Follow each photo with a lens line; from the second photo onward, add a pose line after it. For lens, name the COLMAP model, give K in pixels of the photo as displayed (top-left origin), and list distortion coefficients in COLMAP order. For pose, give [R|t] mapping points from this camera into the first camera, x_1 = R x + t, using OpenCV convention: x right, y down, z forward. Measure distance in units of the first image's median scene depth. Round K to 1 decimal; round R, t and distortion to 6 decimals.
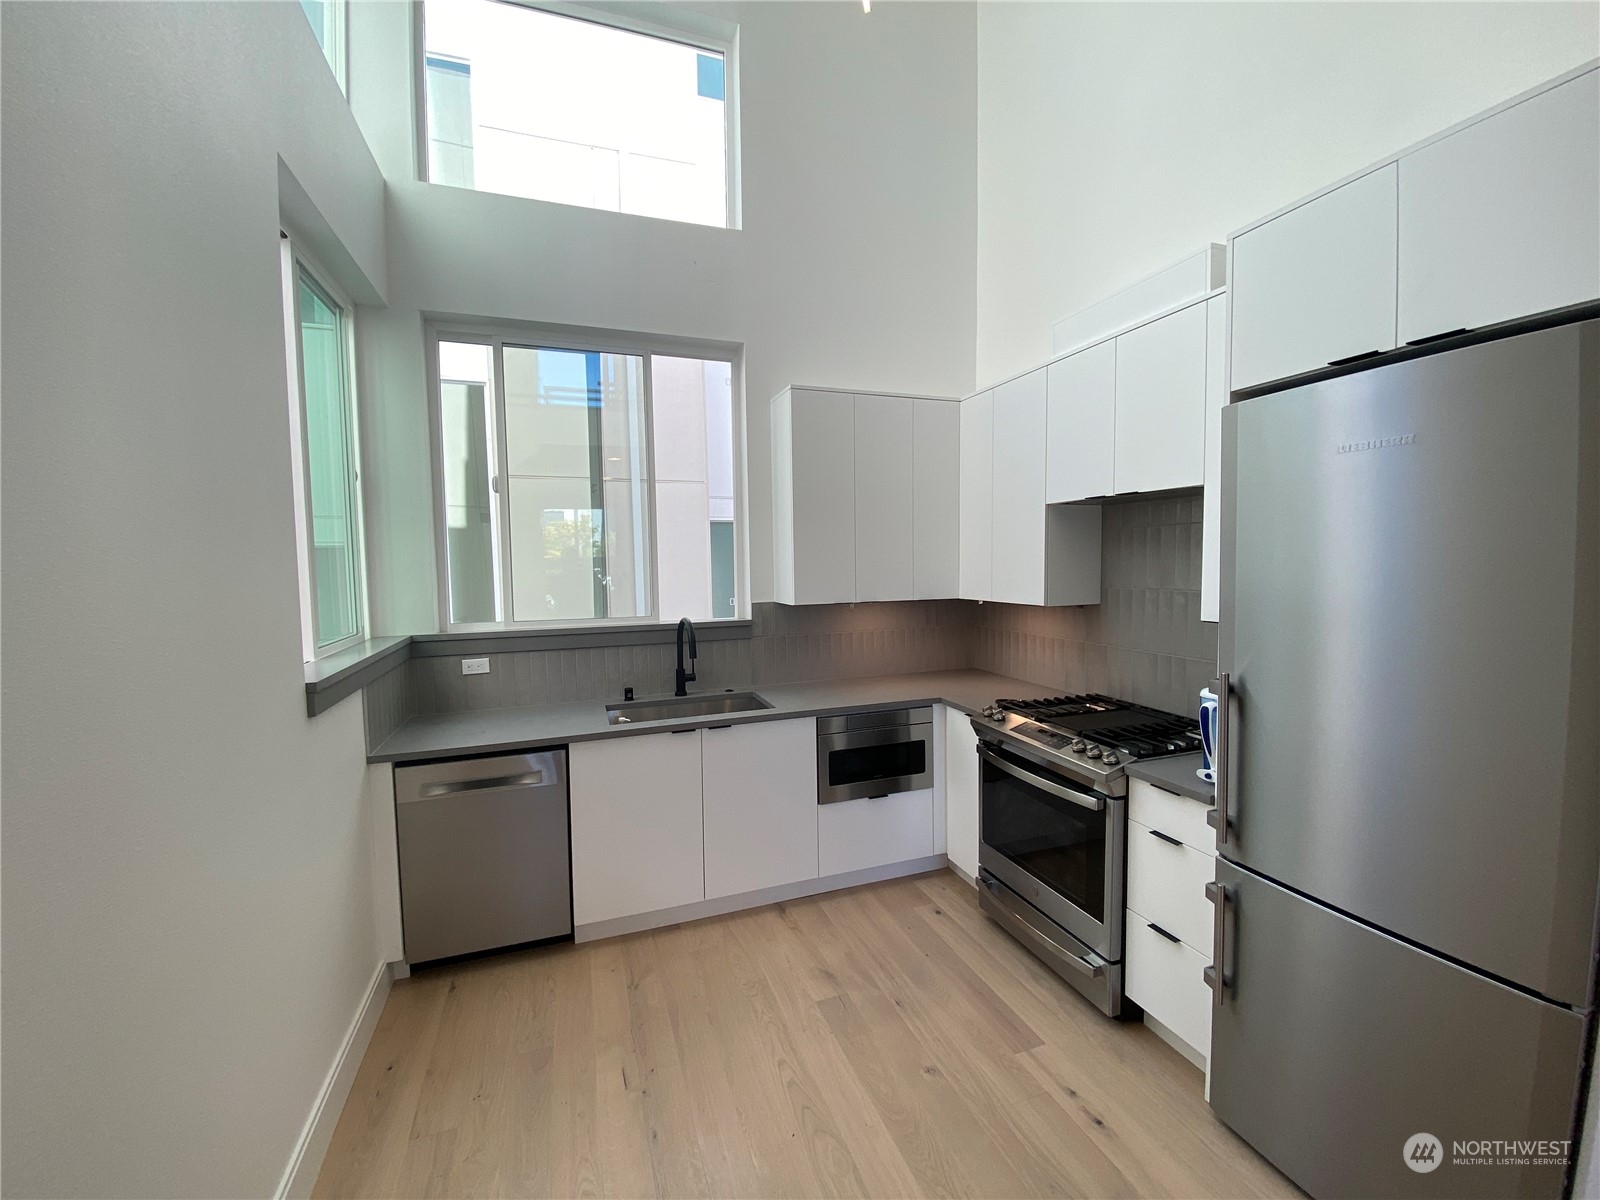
lens RADIAL K [[647.9, 0, 801.4], [0, 647.9, 598.9], [0, 0, 1]] dist [-0.008554, -0.001677]
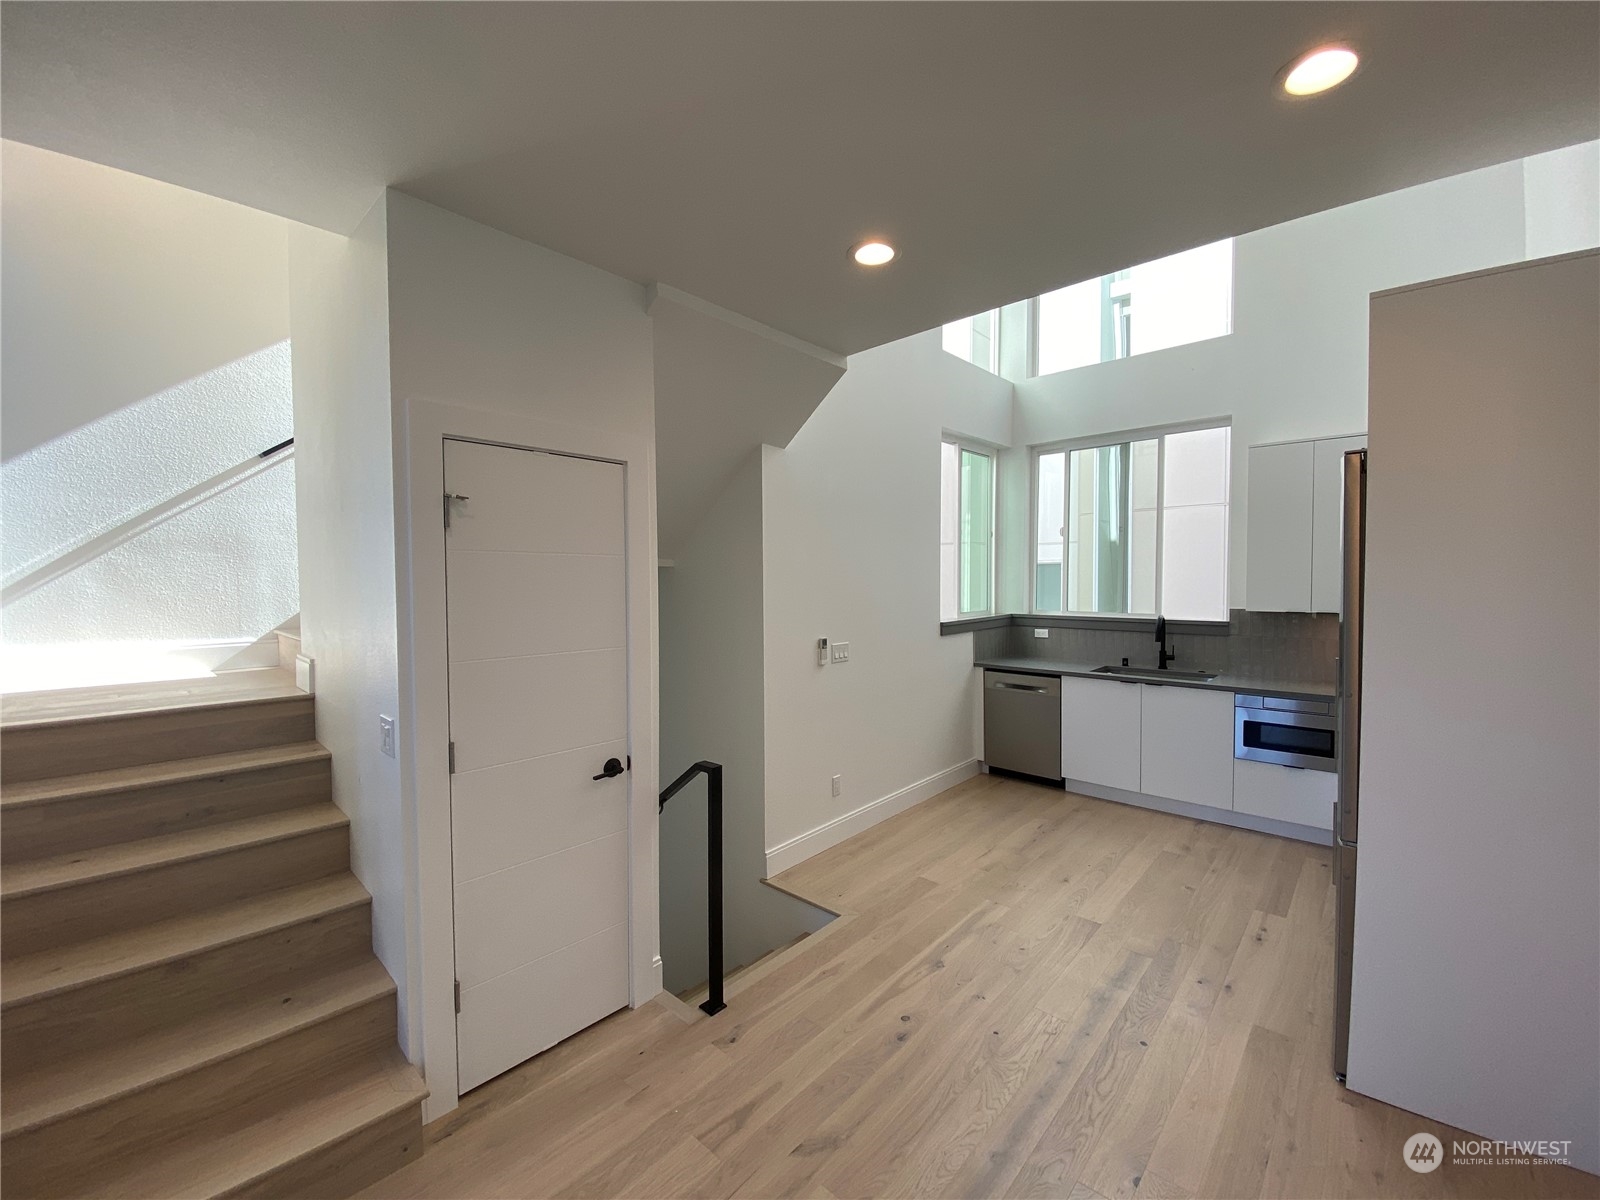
lens RADIAL K [[647.9, 0, 803.7], [0, 647.9, 601.4], [0, 0, 1]] dist [-0.008554, -0.001677]
pose [[0.471286, 0.047115, -0.880721, 0.817330], [-0.053006, 0.998280, 0.025039, 0.003443], [0.880386, 0.034883, 0.472973, -0.481221]]
